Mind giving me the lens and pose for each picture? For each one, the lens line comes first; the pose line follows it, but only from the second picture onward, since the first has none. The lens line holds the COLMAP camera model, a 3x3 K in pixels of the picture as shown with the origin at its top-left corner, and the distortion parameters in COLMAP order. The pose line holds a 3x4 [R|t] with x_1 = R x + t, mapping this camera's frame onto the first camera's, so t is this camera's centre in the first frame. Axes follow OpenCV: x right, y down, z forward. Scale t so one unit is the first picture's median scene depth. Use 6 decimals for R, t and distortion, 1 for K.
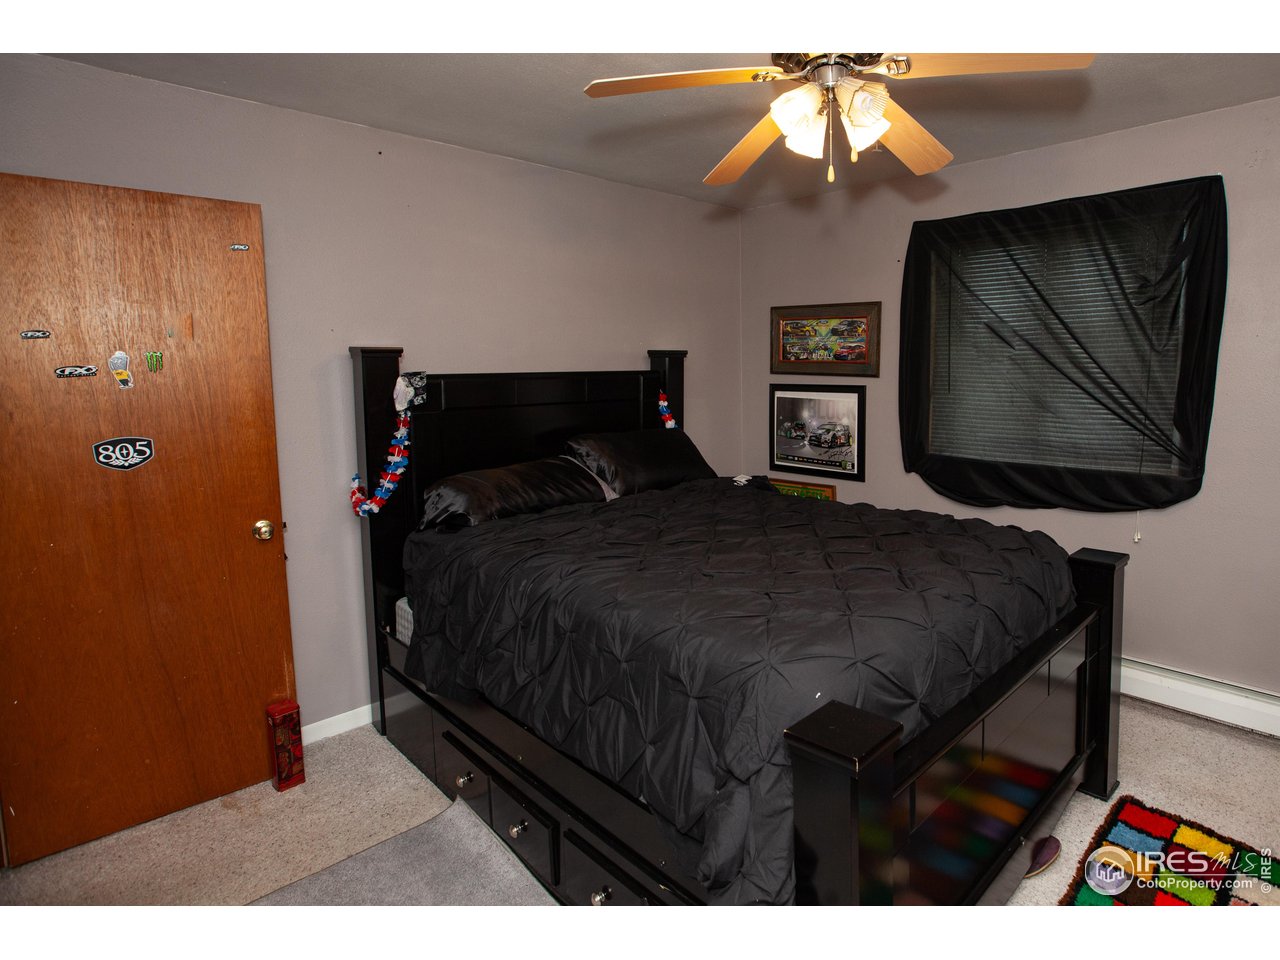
lens RADIAL K [[655.7, 0, 640.0], [0, 655.7, 480.0], [0, 0, 1]] dist [-0.006908, 0.000374]
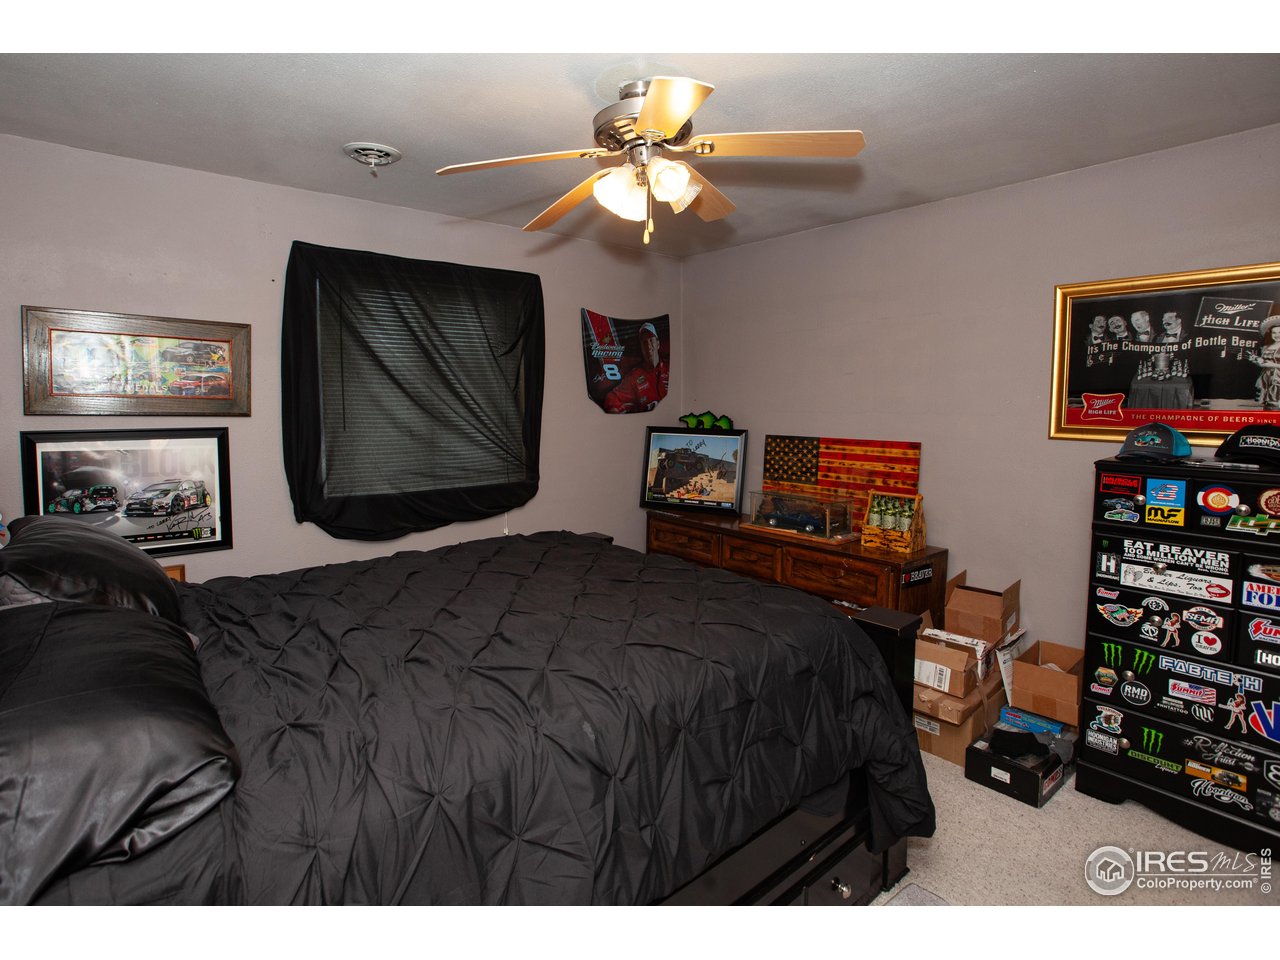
lens RADIAL K [[655.7, 0, 640.0], [0, 655.7, 480.0], [0, 0, 1]] dist [-0.006908, 0.000374]
pose [[0.108795, -0.118322, 0.986997, -0.380755], [0.165379, 0.981208, 0.099399, -0.076599], [-0.980211, 0.152414, 0.126318, 0.414213]]
